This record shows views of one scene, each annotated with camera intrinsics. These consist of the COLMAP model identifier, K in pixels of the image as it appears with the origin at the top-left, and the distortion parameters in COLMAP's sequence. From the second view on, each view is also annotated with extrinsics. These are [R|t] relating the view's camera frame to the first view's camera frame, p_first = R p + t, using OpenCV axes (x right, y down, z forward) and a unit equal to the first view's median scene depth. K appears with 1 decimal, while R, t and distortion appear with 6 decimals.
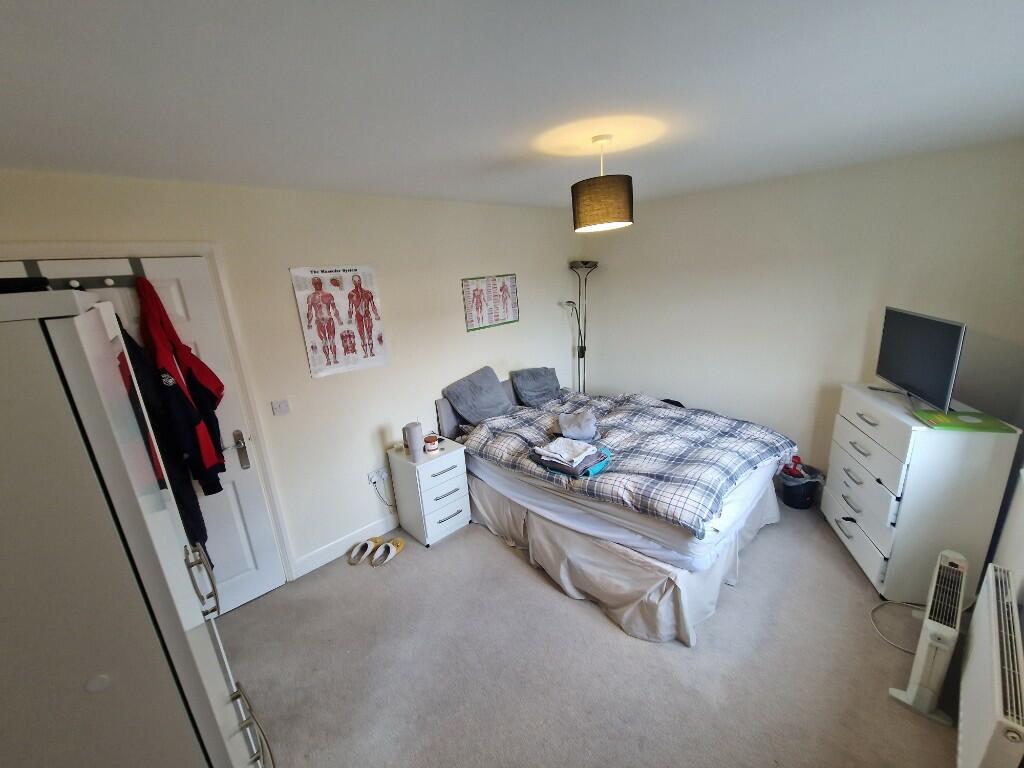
lens RADIAL K [[417.1, 0, 513.8], [0, 417.1, 389.0], [0, 0, 1]] dist [0.004609, -0.004694]
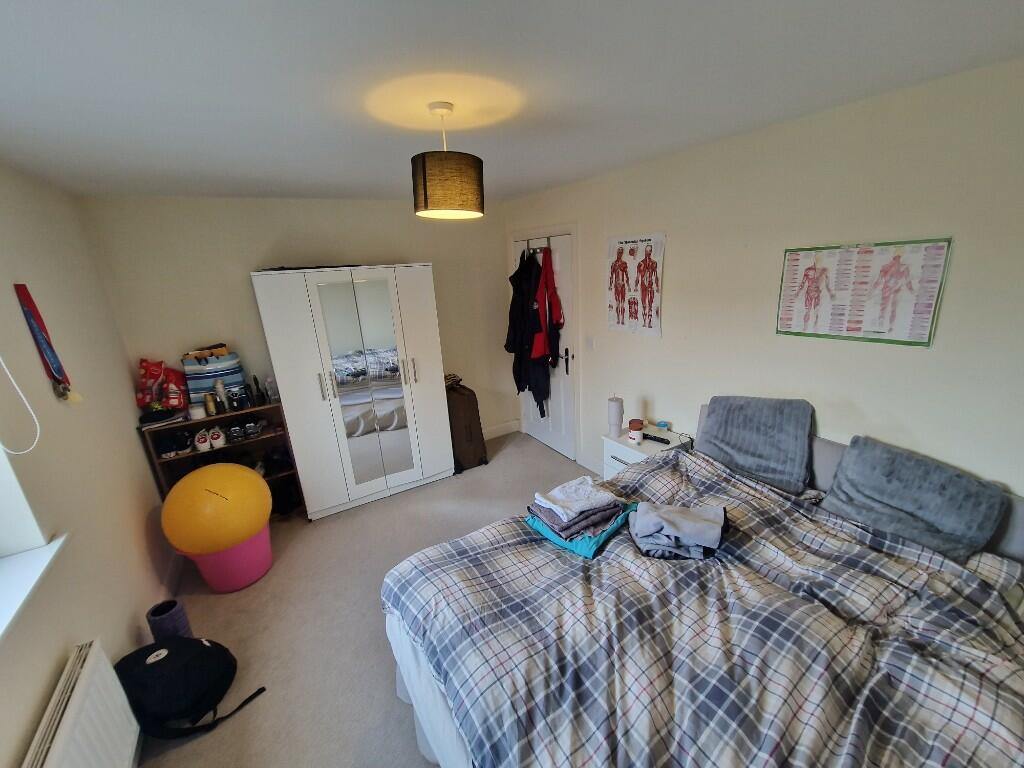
lens RADIAL K [[417.1, 0, 513.8], [0, 417.1, 389.0], [0, 0, 1]] dist [0.004609, -0.004694]
pose [[-0.212406, 0.349935, -0.912375, 0.724299], [-0.204044, 0.897216, 0.391624, -0.282537], [0.955641, 0.269348, -0.119172, 0.881045]]
